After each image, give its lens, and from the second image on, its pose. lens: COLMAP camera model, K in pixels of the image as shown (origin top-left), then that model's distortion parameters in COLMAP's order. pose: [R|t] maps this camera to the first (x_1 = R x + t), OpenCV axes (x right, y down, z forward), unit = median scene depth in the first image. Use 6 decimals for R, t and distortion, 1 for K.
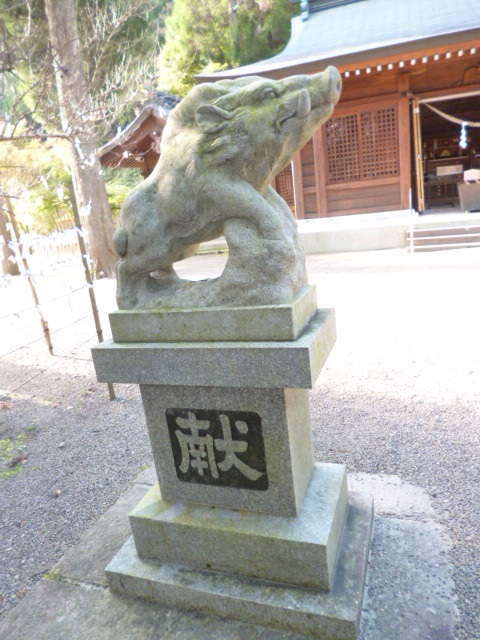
lens RADIAL K [[463.2, 0, 243.3], [0, 463.2, 329.3], [0, 0, 1]] dist [-0.048324, 0.008772]
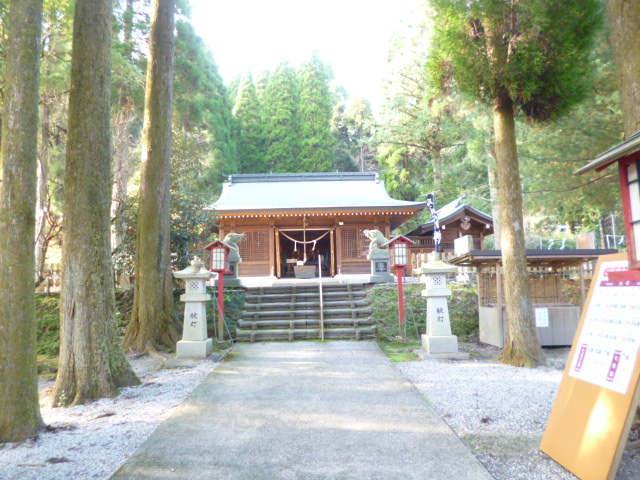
lens RADIAL K [[463.2, 0, 316.7], [0, 463.2, 234.4], [0, 0, 1]] dist [-0.048324, 0.008772]
pose [[0.931730, 0.130910, 0.338737, -0.216723], [0.015606, 0.917471, -0.397495, 0.439875], [-0.362817, 0.375644, 0.852792, -1.031896]]
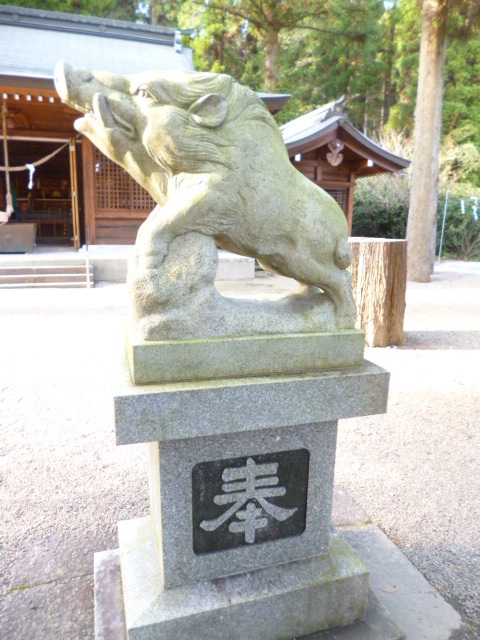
lens RADIAL K [[463.2, 0, 243.3], [0, 463.2, 329.3], [0, 0, 1]] dist [-0.048324, 0.008772]
pose [[0.789973, -0.008058, 0.613088, 0.300528], [0.053330, 0.997027, -0.055613, -0.004733], [-0.610817, 0.076629, 0.788055, -0.102943]]
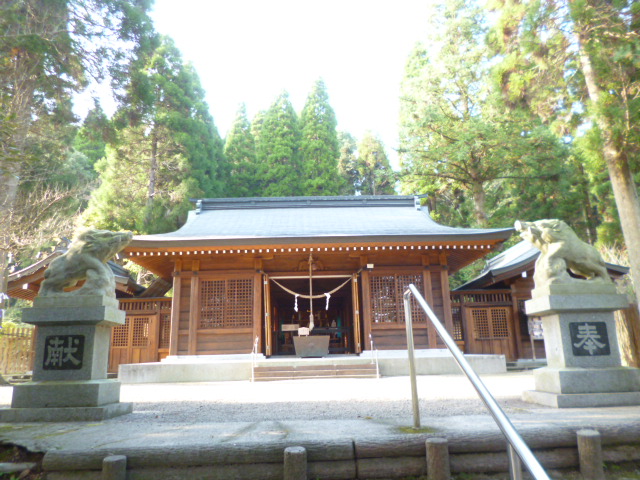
lens RADIAL K [[463.2, 0, 316.7], [0, 463.2, 234.4], [0, 0, 1]] dist [-0.048324, 0.008772]
pose [[0.932189, 0.177870, 0.315256, 0.046776], [0.016737, 0.848828, -0.528404, 0.147588], [-0.361586, 0.497849, 0.788291, -0.253873]]
